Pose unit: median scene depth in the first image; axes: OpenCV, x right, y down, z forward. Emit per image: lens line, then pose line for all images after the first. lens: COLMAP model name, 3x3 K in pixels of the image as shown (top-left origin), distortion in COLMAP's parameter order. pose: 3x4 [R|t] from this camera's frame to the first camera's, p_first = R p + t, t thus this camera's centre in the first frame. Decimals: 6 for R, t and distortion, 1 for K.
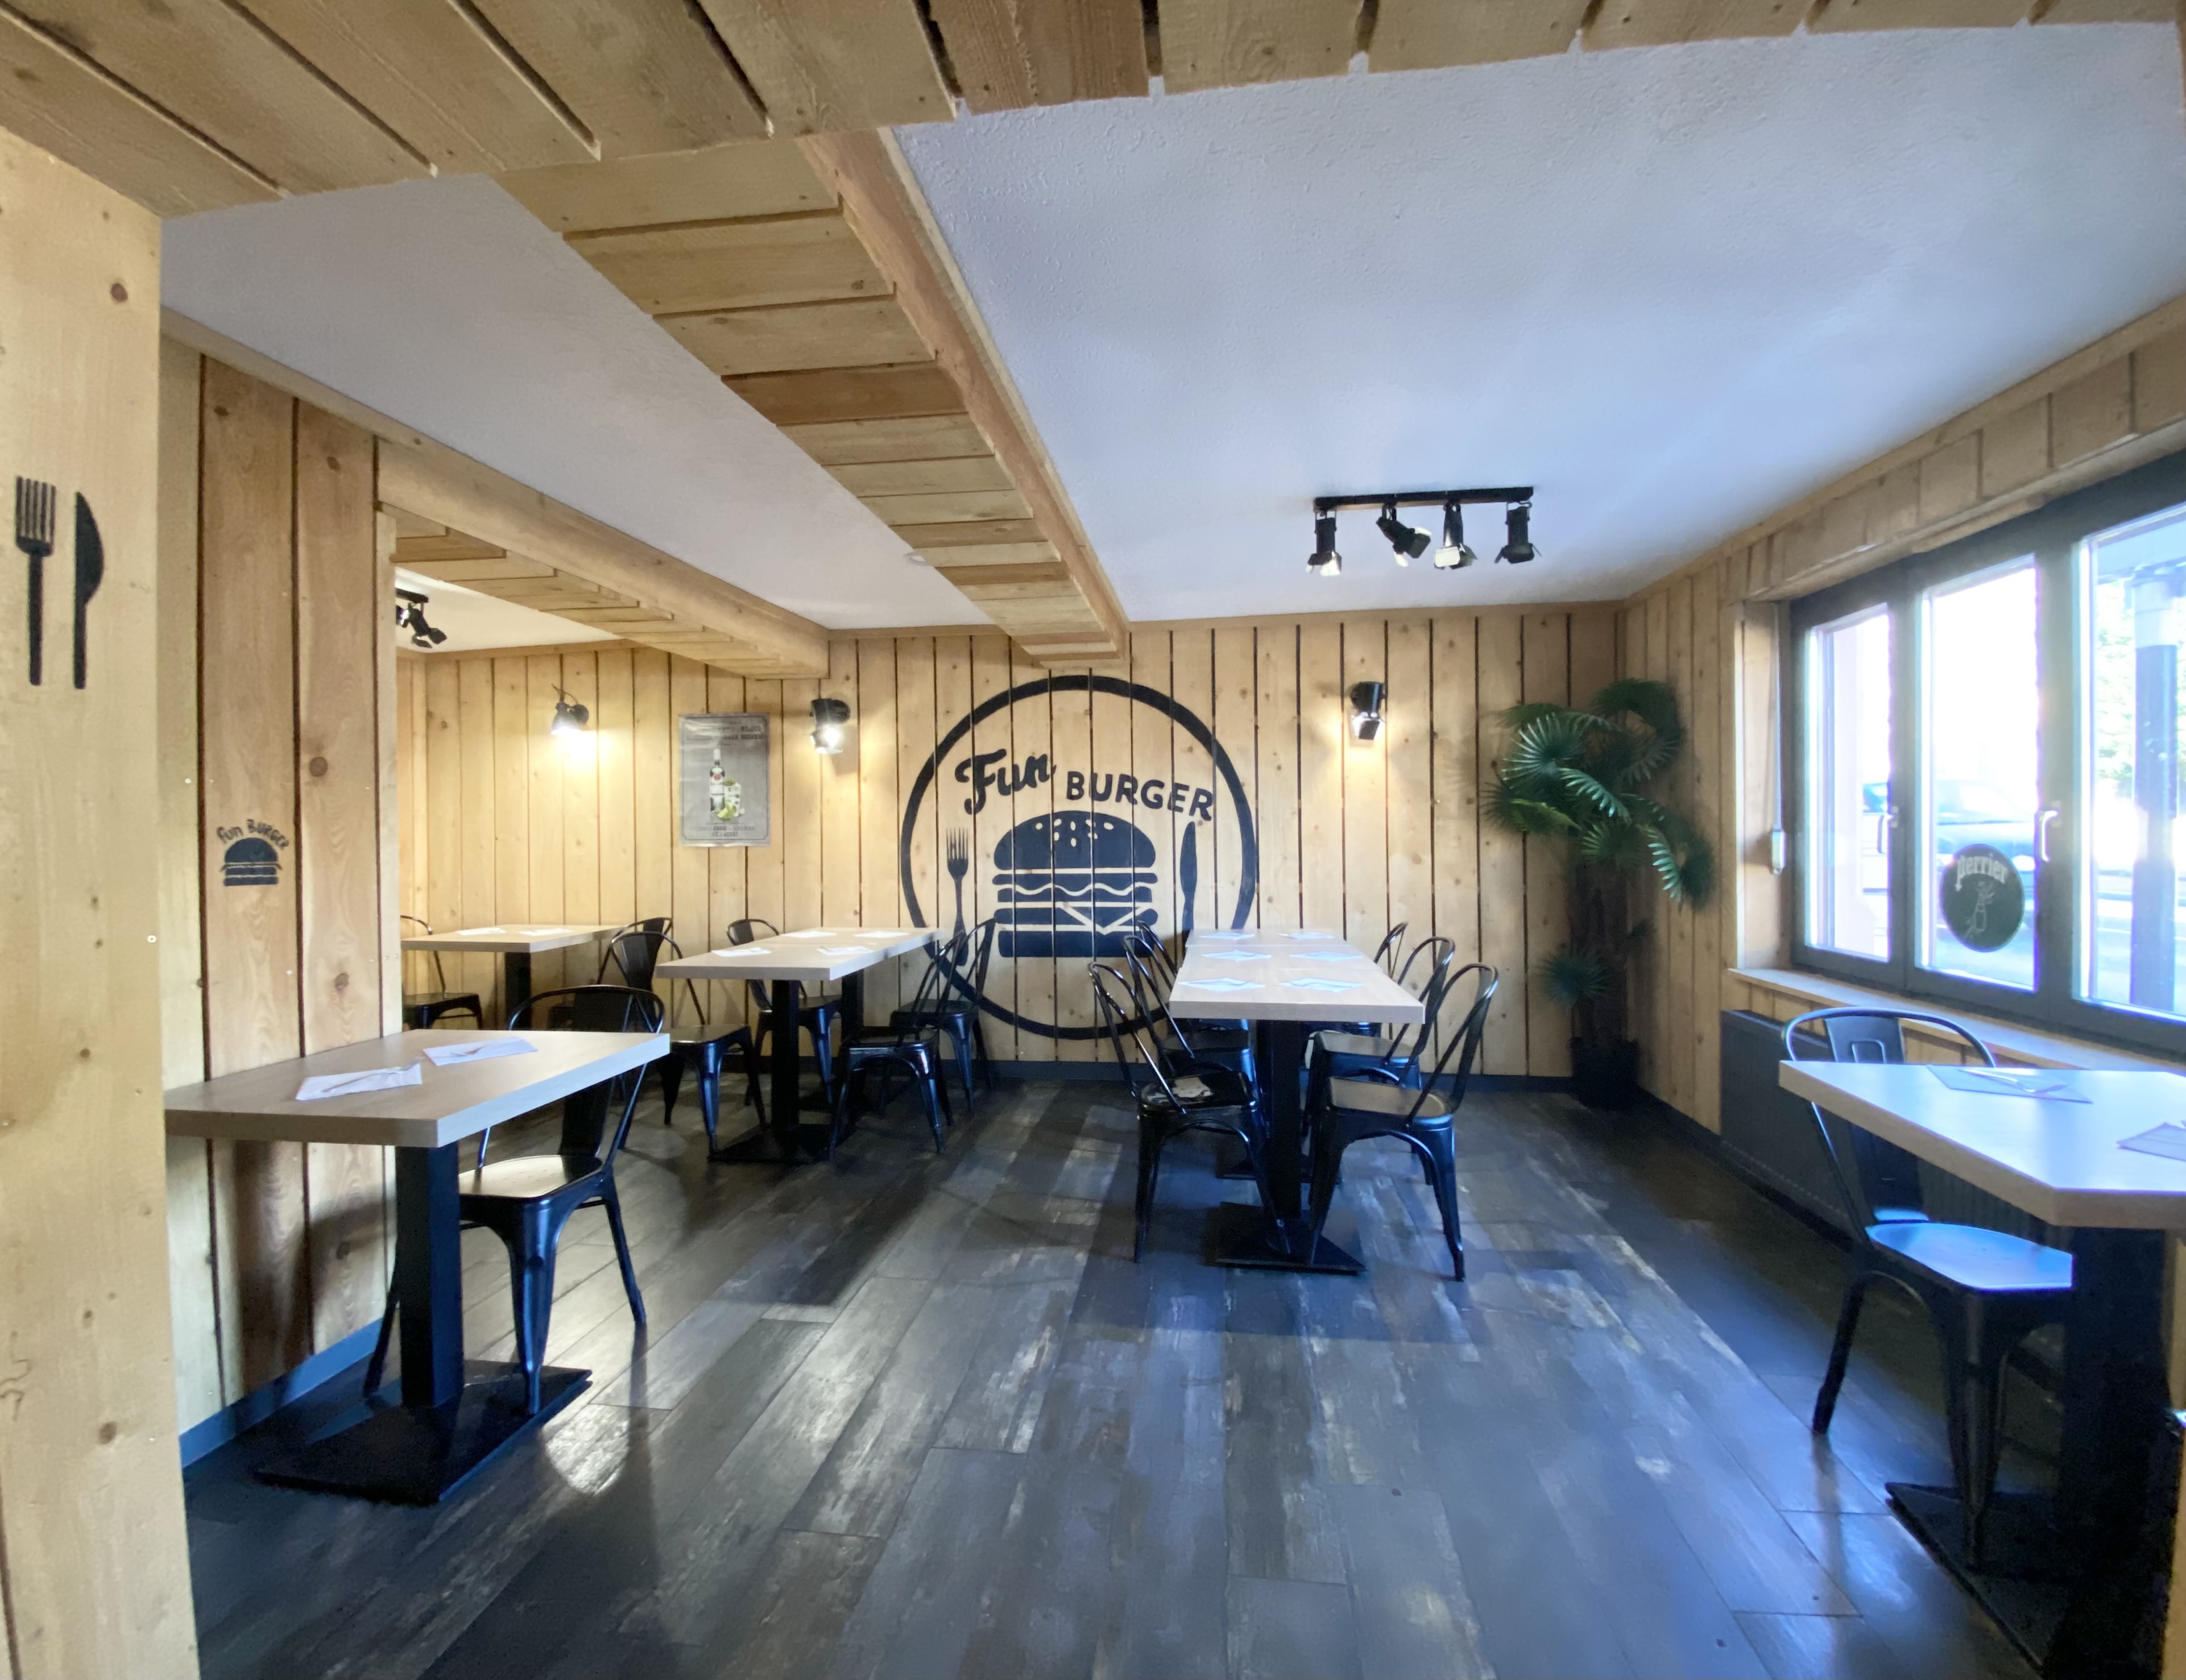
lens RADIAL K [[916.4, 0, 1110.5], [0, 916.4, 833.9], [0, 0, 1]] dist [-0.001212, -0.000131]
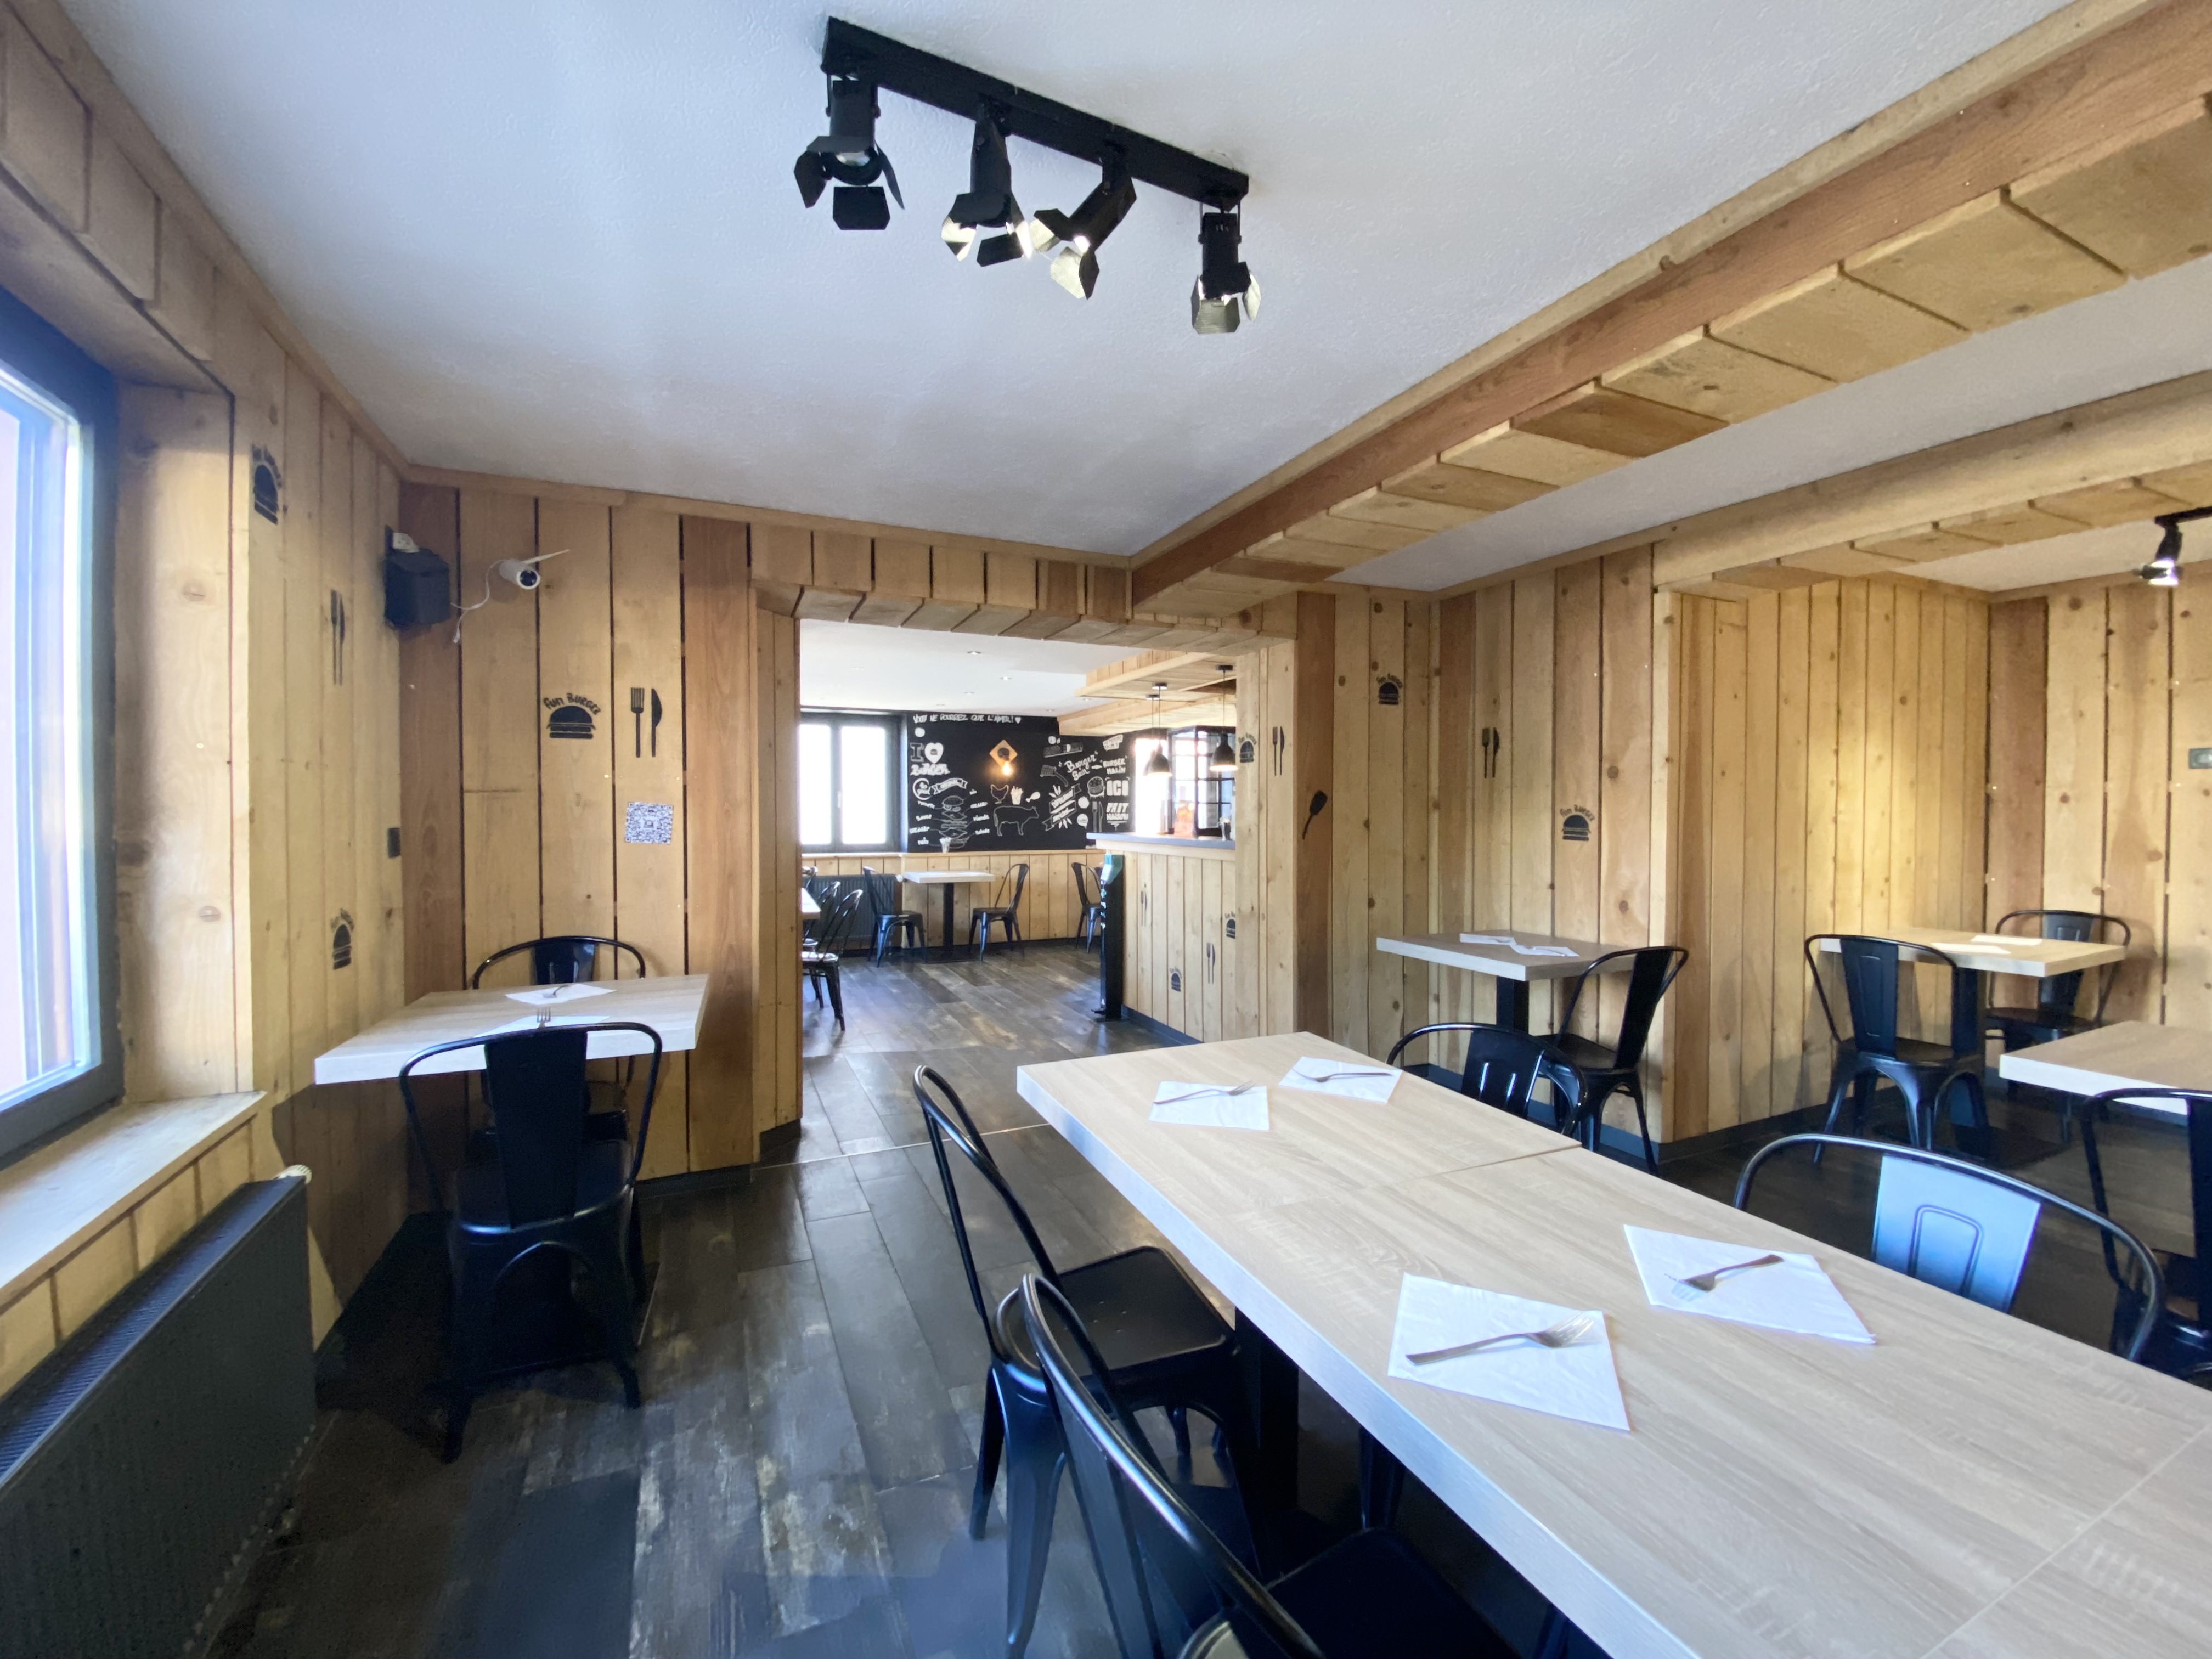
lens RADIAL K [[884.1, 0, 1111.0], [0, 884.1, 821.8], [0, 0, 1]] dist [0.002773, 0.000154]
pose [[-0.846041, 0.013090, -0.532958, 2.353989], [0.000295, 0.999710, 0.024084, -0.070745], [0.533118, 0.020219, -0.845799, 5.871063]]
